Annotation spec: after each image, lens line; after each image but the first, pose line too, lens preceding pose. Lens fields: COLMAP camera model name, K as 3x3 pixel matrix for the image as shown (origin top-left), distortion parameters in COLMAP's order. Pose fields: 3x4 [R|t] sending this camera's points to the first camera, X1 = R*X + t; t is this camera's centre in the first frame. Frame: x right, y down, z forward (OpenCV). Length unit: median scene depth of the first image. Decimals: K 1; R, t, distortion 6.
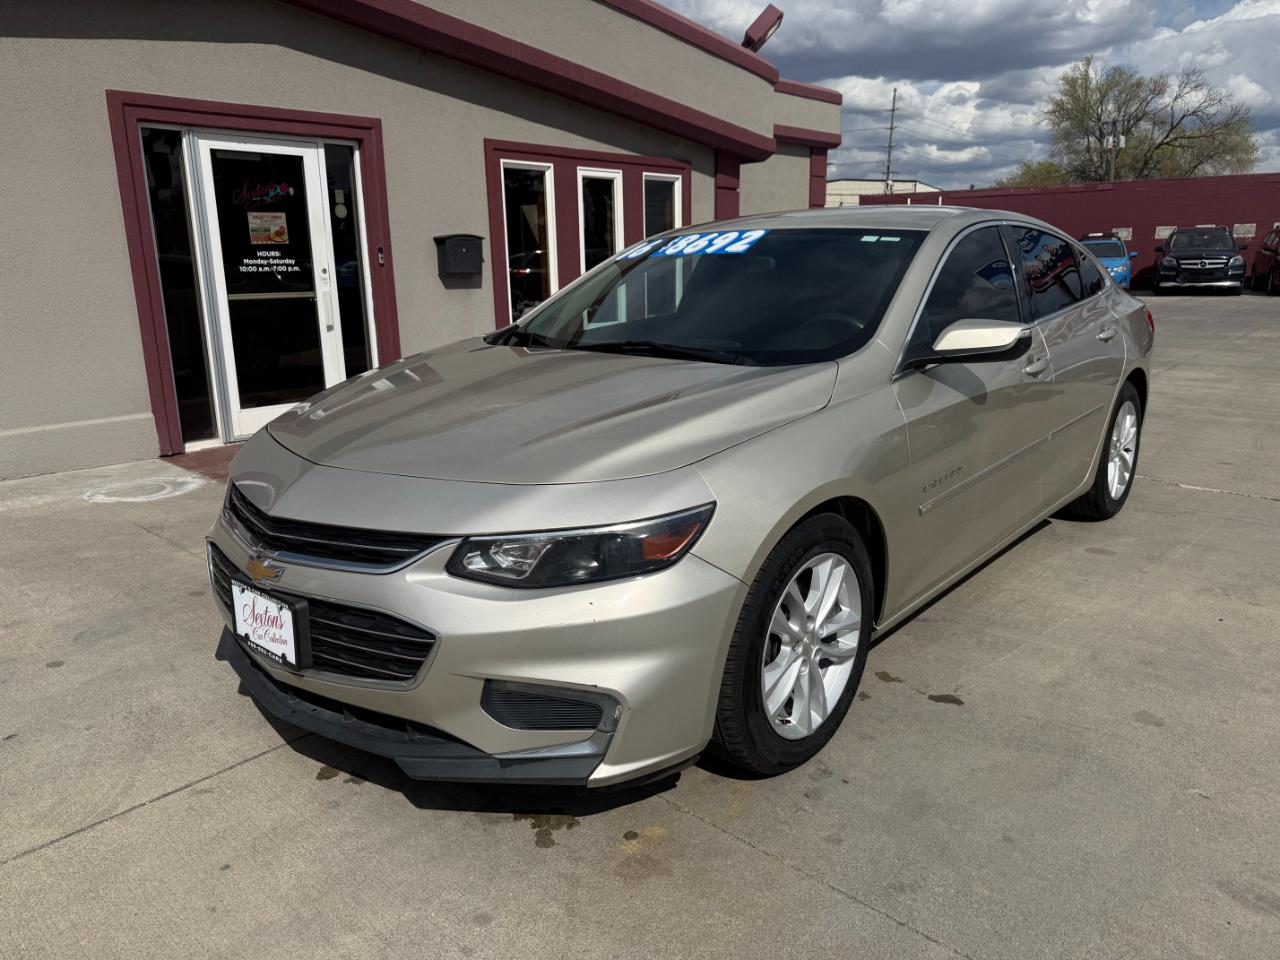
lens RADIAL K [[952.5, 0, 635.7], [0, 952.5, 494.1], [0, 0, 1]] dist [-0.003464, -0.000954]
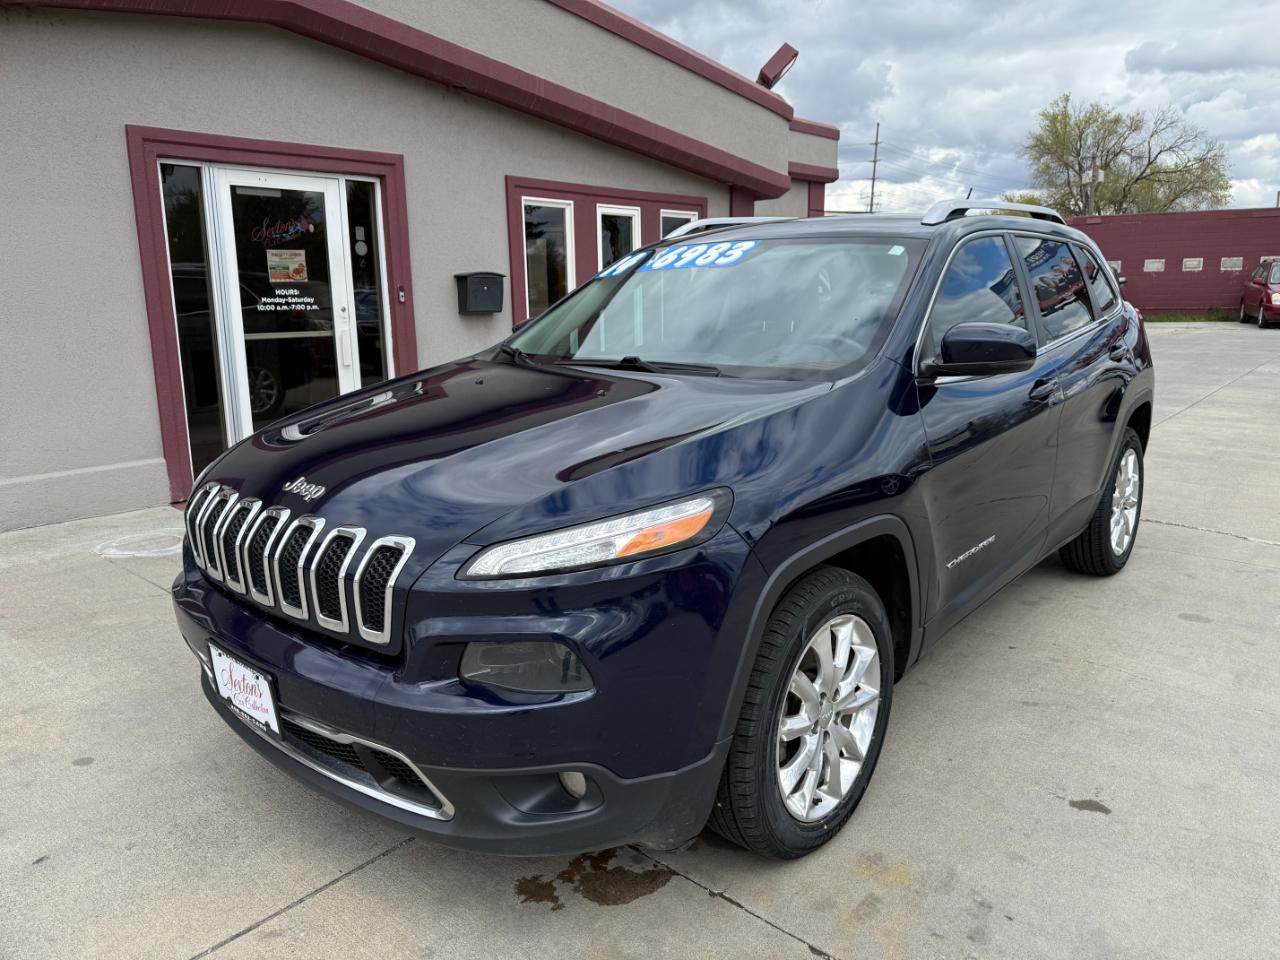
lens RADIAL K [[952.2, 0, 635.8], [0, 952.2, 475.0], [0, 0, 1]] dist [0.001069, -0.004556]
pose [[0.999873, 0.001233, 0.015881, -0.053393], [-0.000483, 0.998888, -0.047149, -0.024696], [-0.015921, 0.047135, 0.998762, 0.042755]]
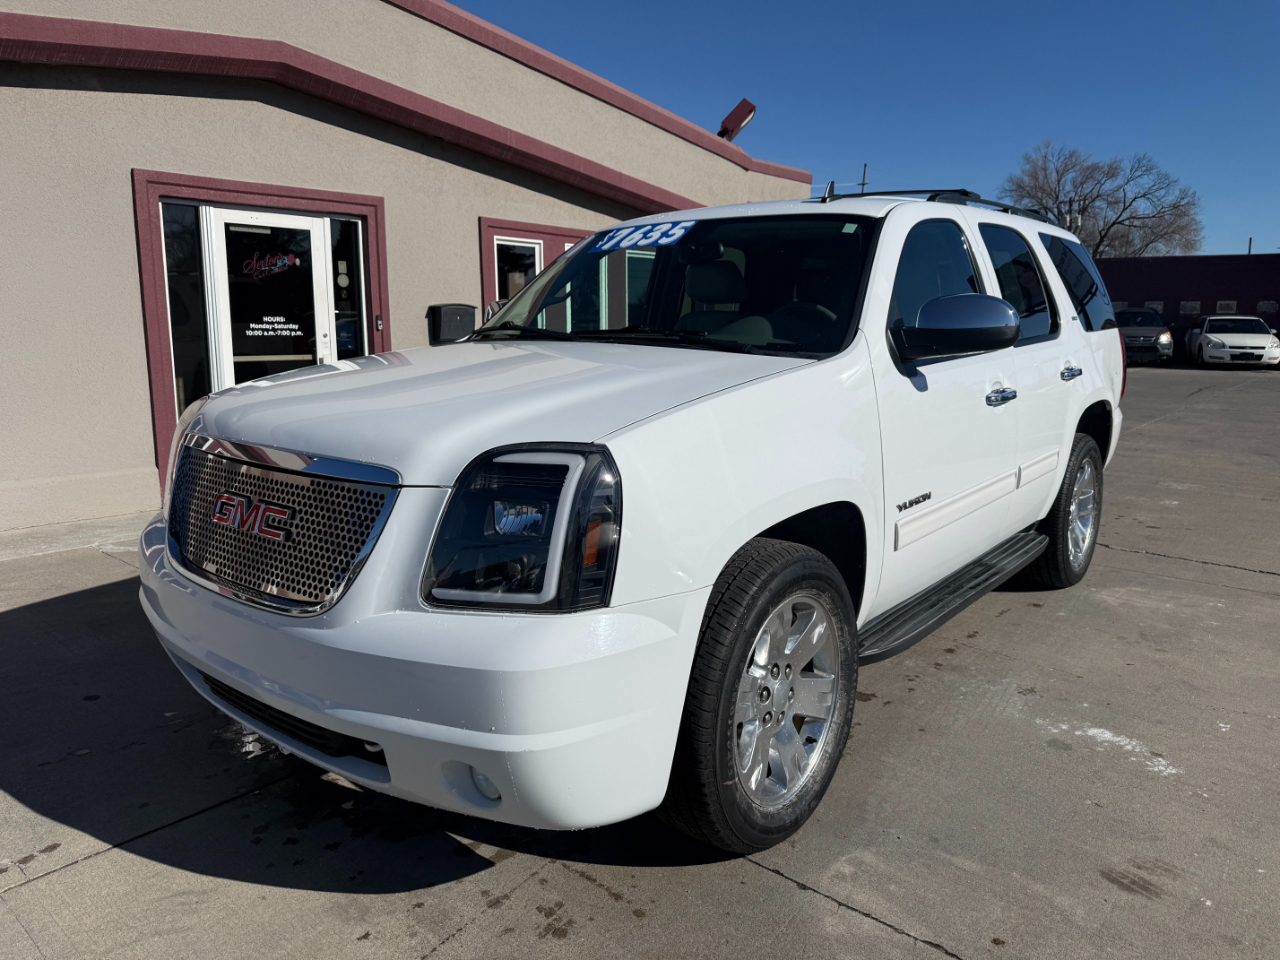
lens RADIAL K [[953.0, 0, 655.6], [0, 953.0, 473.2], [0, 0, 1]] dist [-0.001206, -0.005368]
pose [[0.998838, 0.014483, 0.045963, -0.007119], [-0.010680, 0.996580, -0.081935, 0.001774], [-0.046992, 0.081349, 0.995577, -0.074741]]
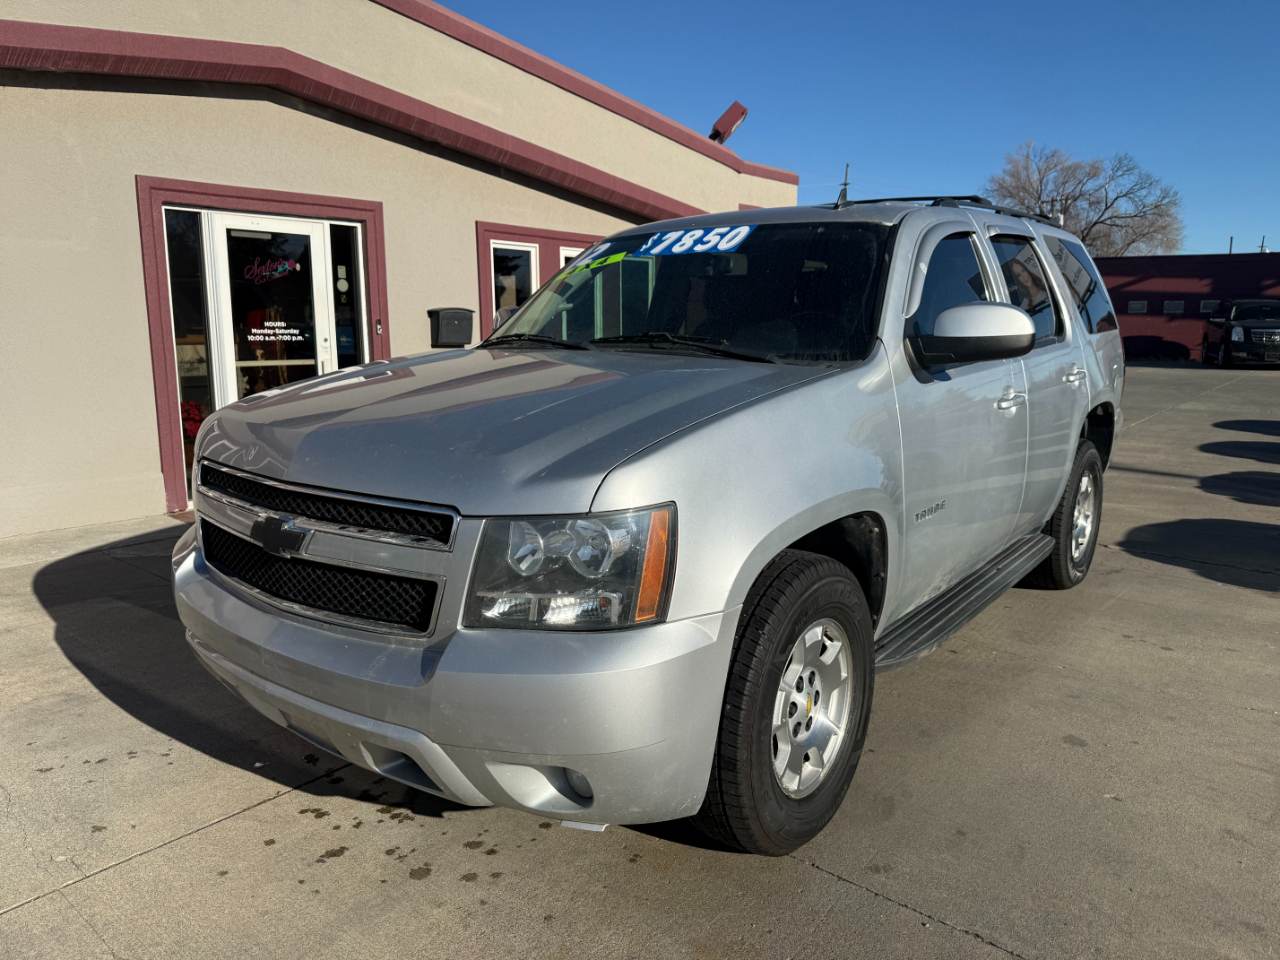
lens RADIAL K [[953.7, 0, 642.9], [0, 953.7, 481.6], [0, 0, 1]] dist [-0.001201, -0.004487]
pose [[0.998620, 0.009673, 0.051622, -0.030633], [-0.005796, 0.997187, -0.074730, 0.001248], [-0.052199, 0.074327, 0.995867, -0.084479]]
